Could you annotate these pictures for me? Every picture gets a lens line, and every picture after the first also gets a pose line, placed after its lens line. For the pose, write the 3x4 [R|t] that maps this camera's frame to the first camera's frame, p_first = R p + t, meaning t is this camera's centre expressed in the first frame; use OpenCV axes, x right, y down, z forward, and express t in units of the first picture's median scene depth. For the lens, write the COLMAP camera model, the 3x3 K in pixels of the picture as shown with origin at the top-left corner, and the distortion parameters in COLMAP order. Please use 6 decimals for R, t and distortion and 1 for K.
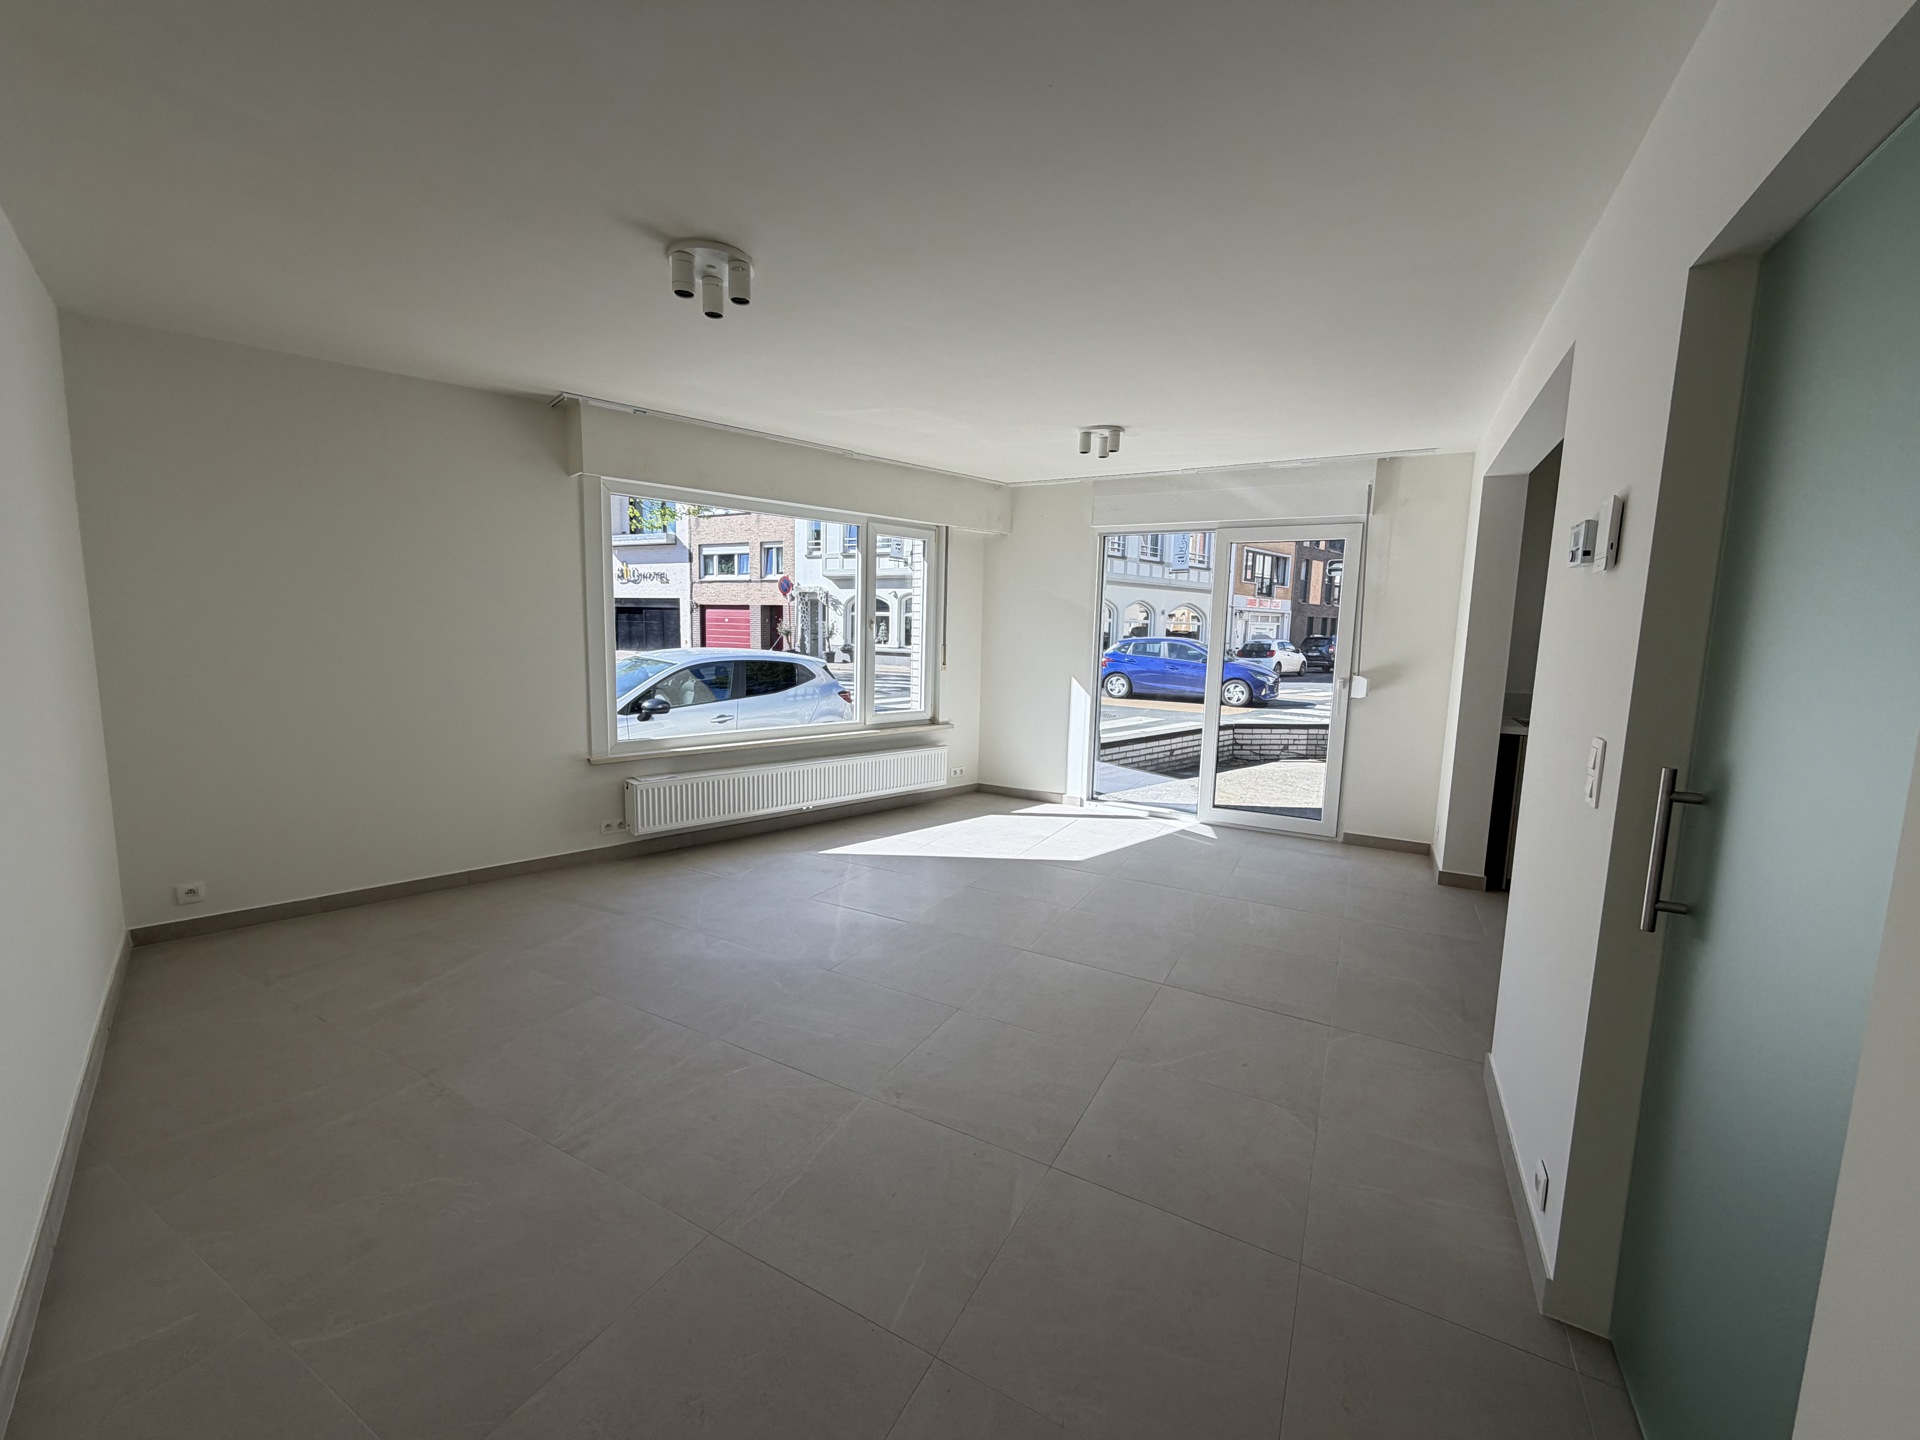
lens RADIAL K [[767.5, 0, 955.0], [0, 767.5, 718.0], [0, 0, 1]] dist [0.002651, -0.000588]
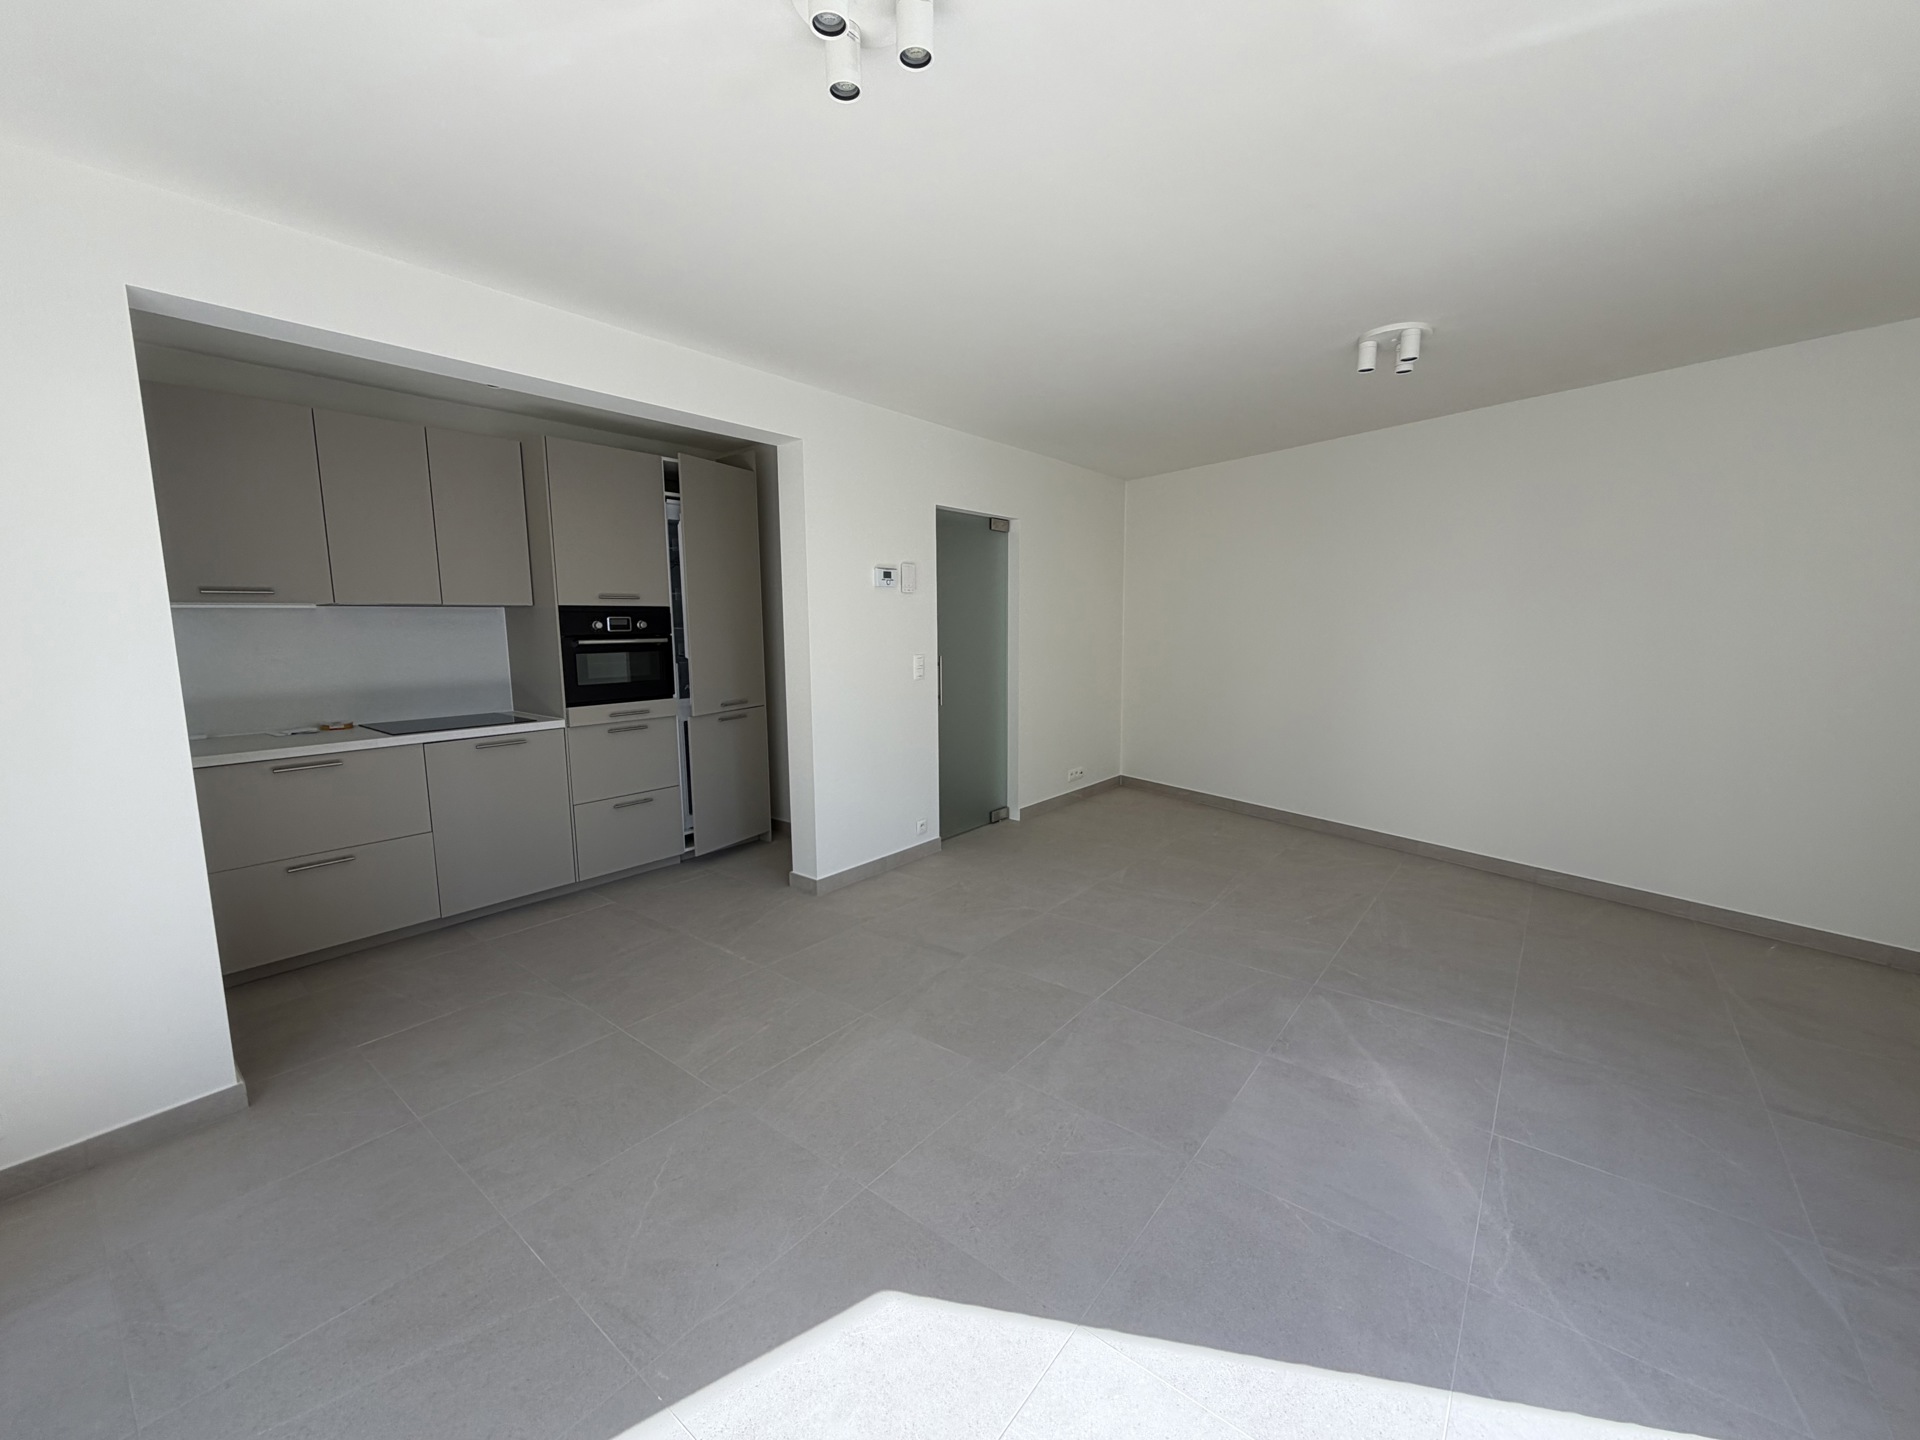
lens RADIAL K [[767.5, 0, 962.0], [0, 767.5, 717.0], [0, 0, 1]] dist [0.002651, -0.000588]
pose [[-0.986978, -0.037423, 0.156444, 0.081958], [0.002648, 0.968648, 0.248422, -0.145409], [-0.160836, 0.245601, -0.955935, 1.222485]]
